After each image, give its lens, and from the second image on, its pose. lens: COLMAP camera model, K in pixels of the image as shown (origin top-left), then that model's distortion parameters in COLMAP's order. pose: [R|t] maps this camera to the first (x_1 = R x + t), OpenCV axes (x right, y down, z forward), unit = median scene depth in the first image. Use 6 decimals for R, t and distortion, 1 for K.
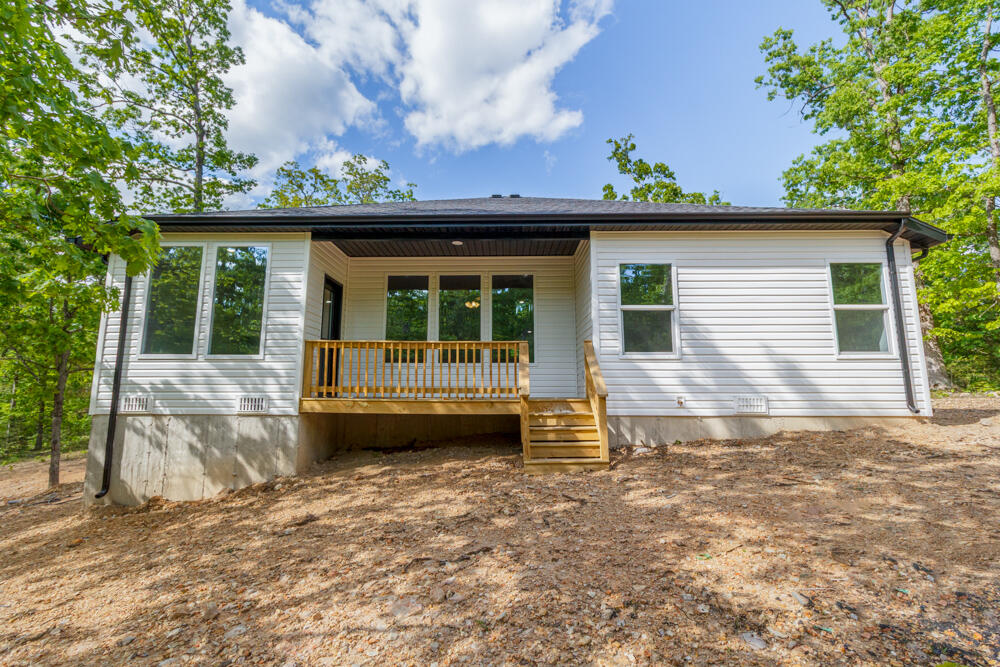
lens RADIAL K [[469.1, 0, 495.6], [0, 469.1, 326.2], [0, 0, 1]] dist [0.002243, 0.000470]
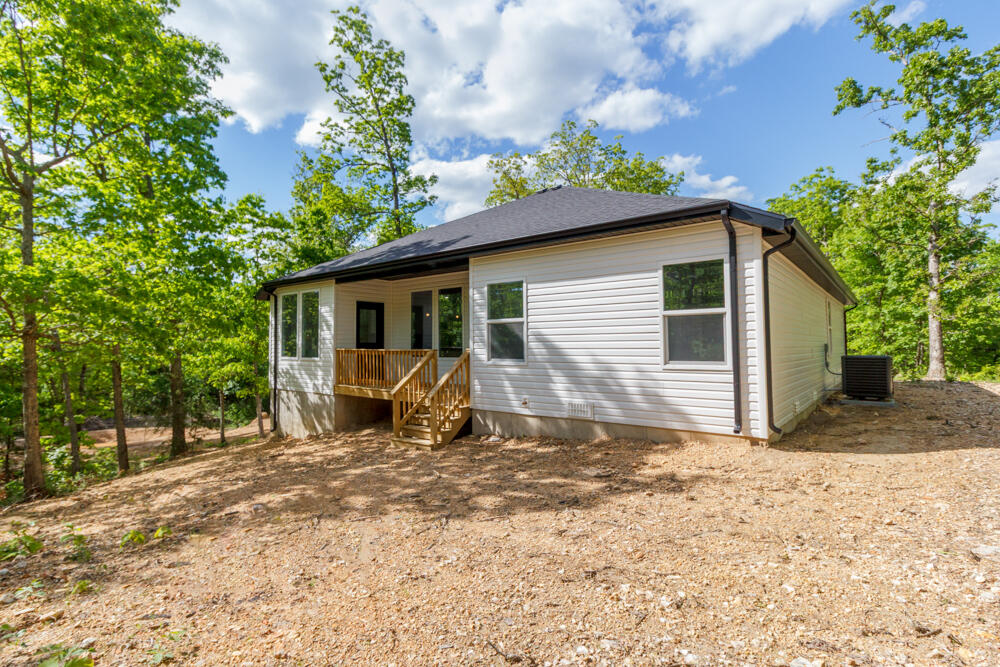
lens RADIAL K [[469.1, 0, 495.6], [0, 469.1, 326.2], [0, 0, 1]] dist [0.002243, 0.000470]
pose [[0.805145, -0.030121, -0.592313, 1.000238], [0.101385, 0.990999, 0.087420, -0.130995], [0.584348, -0.130437, 0.800951, 0.049352]]
